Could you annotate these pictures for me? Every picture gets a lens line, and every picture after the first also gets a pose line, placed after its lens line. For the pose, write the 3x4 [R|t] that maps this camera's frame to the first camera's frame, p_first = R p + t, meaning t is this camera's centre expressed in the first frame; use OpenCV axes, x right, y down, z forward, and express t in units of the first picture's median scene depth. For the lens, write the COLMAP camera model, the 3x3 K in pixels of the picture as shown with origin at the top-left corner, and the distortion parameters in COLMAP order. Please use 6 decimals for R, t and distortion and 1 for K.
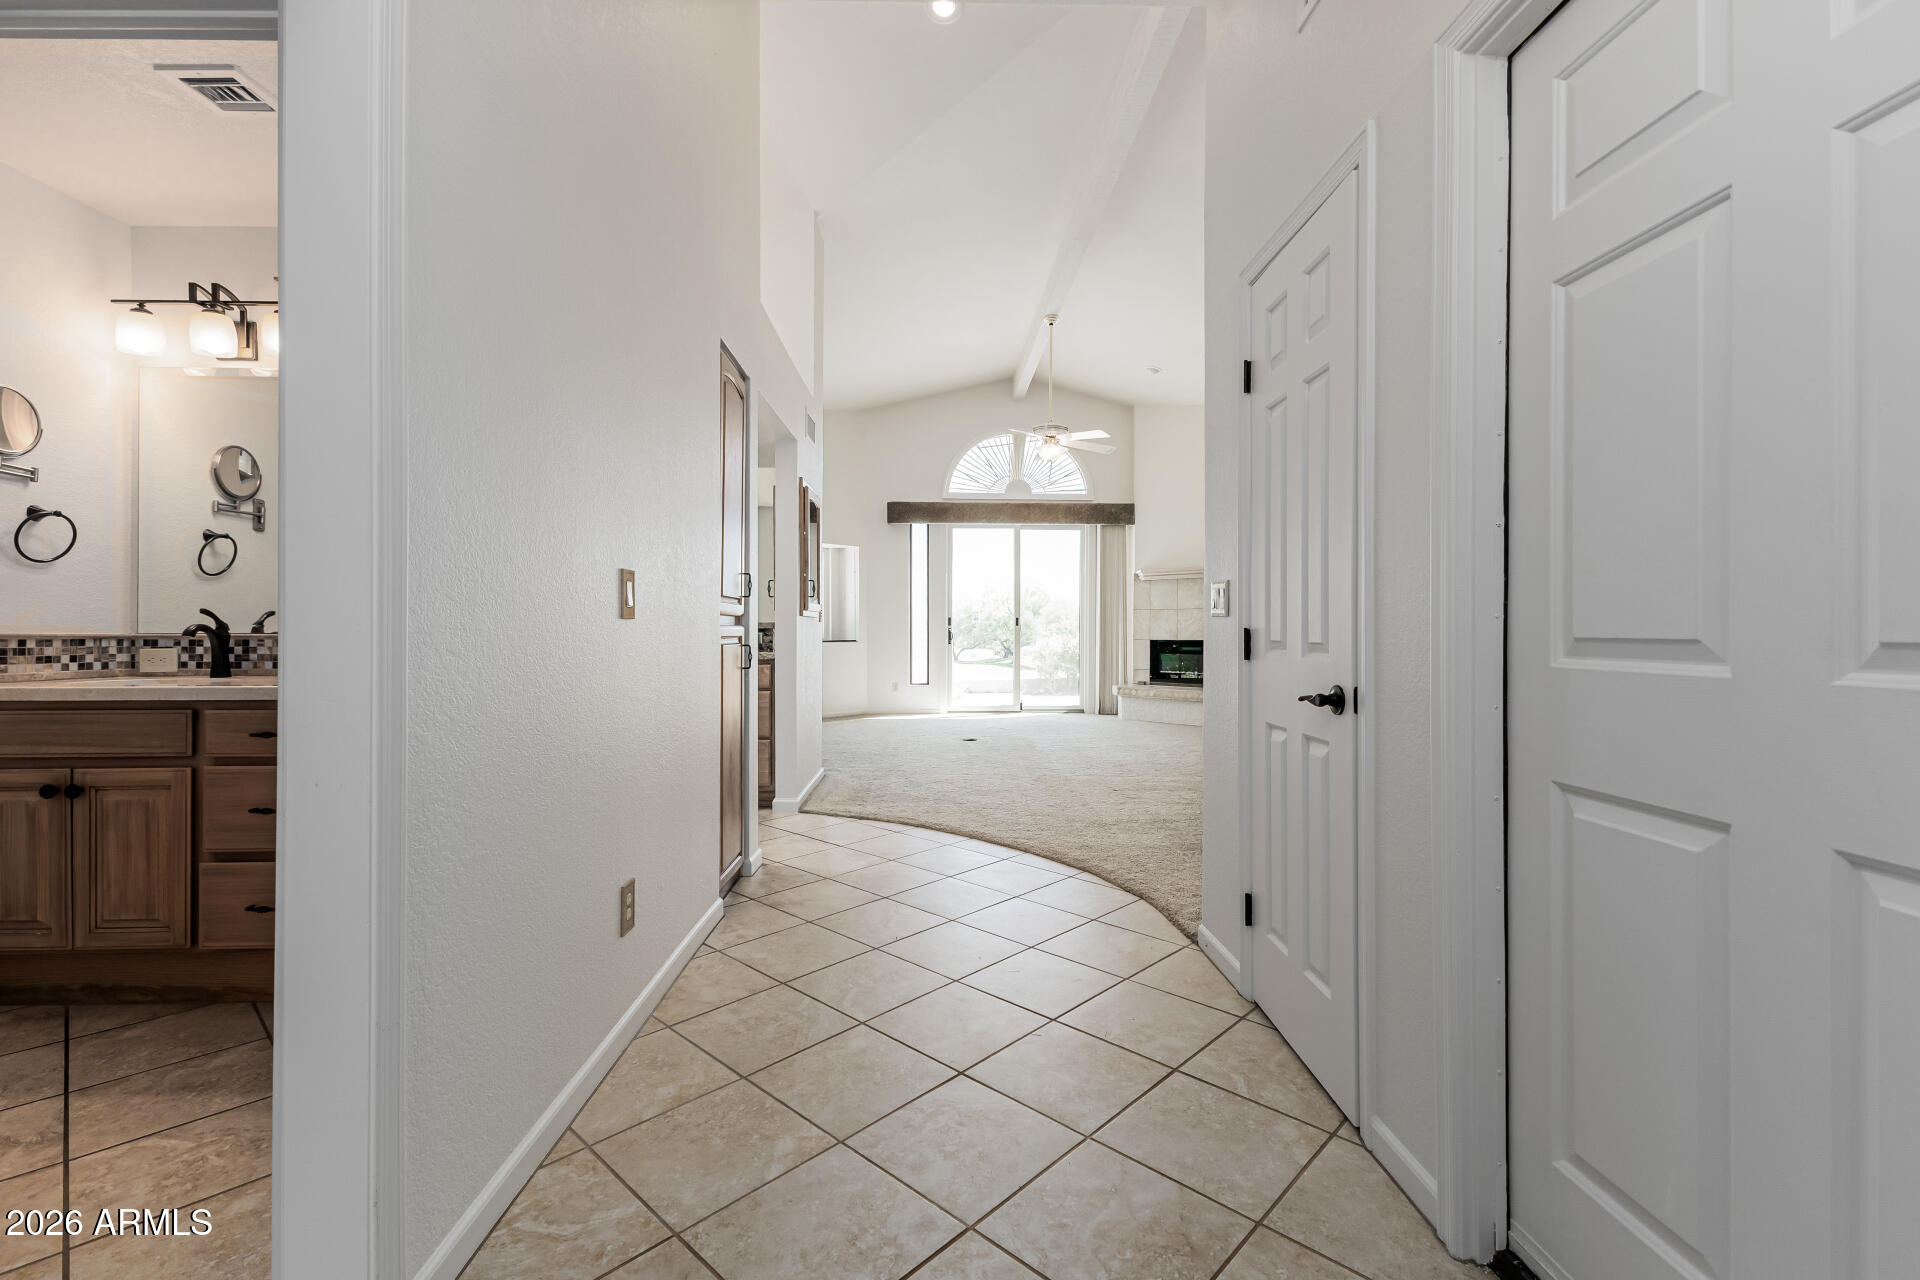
lens RADIAL K [[836.8, 0, 963.3], [0, 836.8, 630.1], [0, 0, 1]] dist [0.003597, -0.001221]
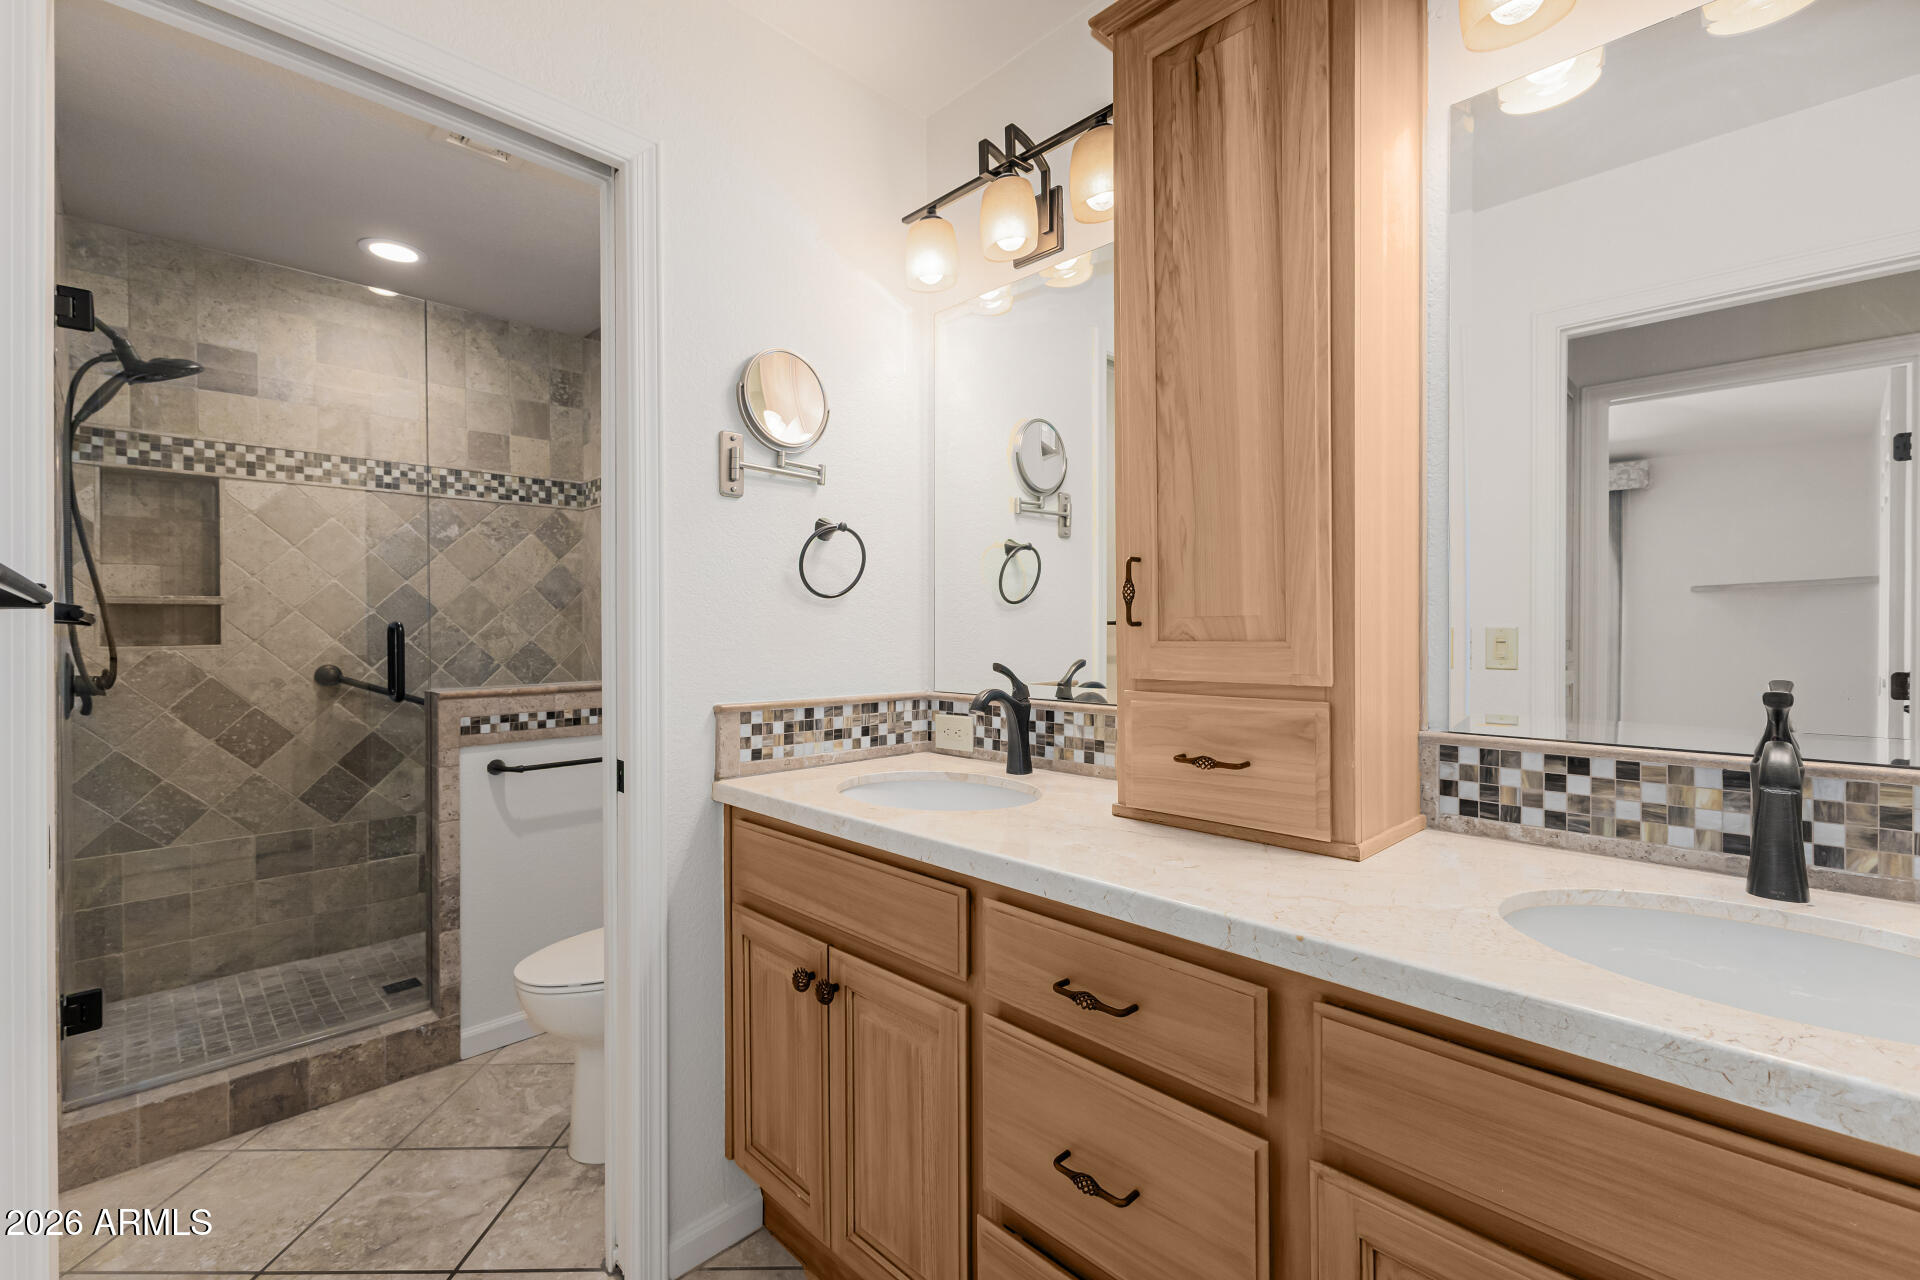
lens RADIAL K [[822.7, 0, 965.1], [0, 822.7, 632.5], [0, 0, 1]] dist [-0.026333, 0.000836]
pose [[0.686244, 0.001112, -0.727370, -0.475015], [0.002560, 0.999989, 0.003943, -0.049772], [0.727366, -0.004568, 0.686234, 0.558914]]
